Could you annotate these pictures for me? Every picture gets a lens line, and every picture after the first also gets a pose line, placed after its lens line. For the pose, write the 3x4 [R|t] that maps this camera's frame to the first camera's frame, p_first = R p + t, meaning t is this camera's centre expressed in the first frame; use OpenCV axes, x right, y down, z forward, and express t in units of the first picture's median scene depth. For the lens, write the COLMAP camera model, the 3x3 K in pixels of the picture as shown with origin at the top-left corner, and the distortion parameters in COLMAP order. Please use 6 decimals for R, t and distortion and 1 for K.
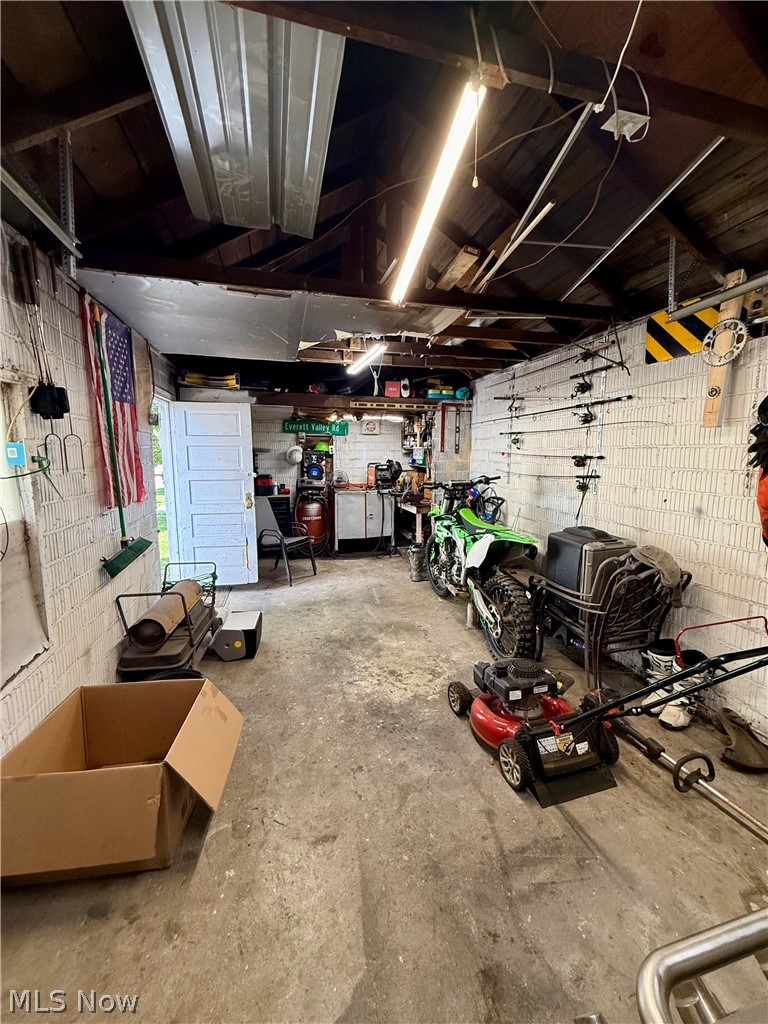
lens RADIAL K [[407.5, 0, 385.9], [0, 407.5, 510.0], [0, 0, 1]] dist [-0.000457, -0.000179]
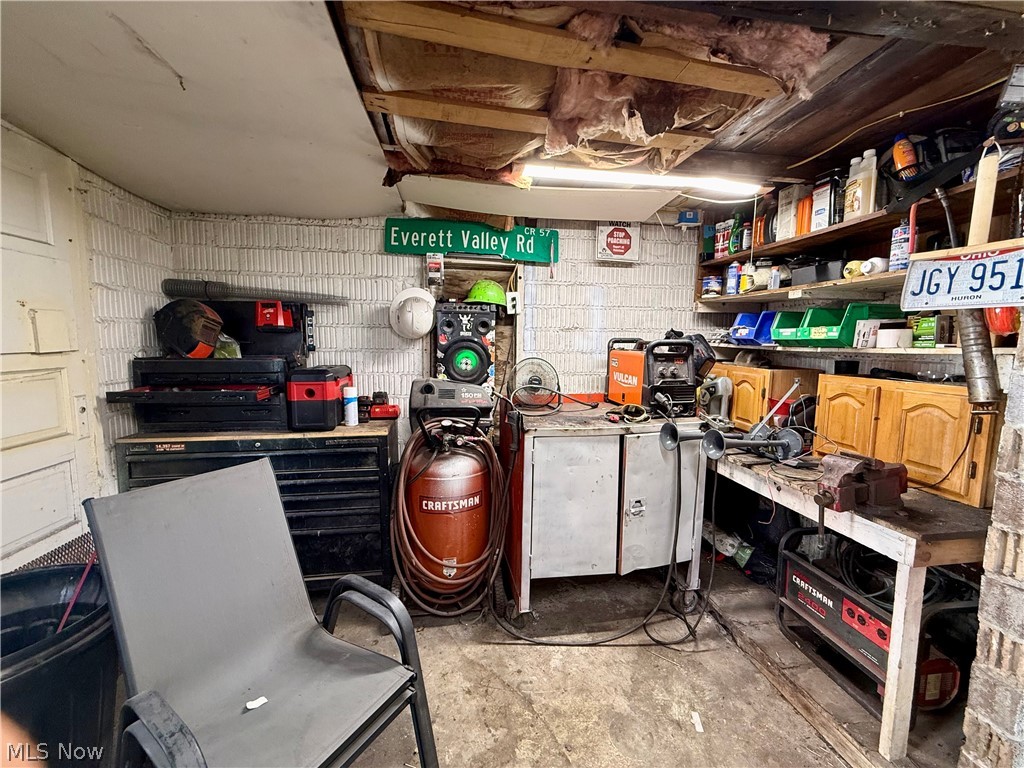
lens RADIAL K [[407.5, 0, 512.1], [0, 407.5, 385.5], [0, 0, 1]] dist [-0.000457, -0.000179]
pose [[0.994435, 0.019228, -0.103581, -0.097026], [-0.022001, 0.999428, -0.025697, -0.063569], [0.103028, 0.027832, 0.994289, 0.648529]]
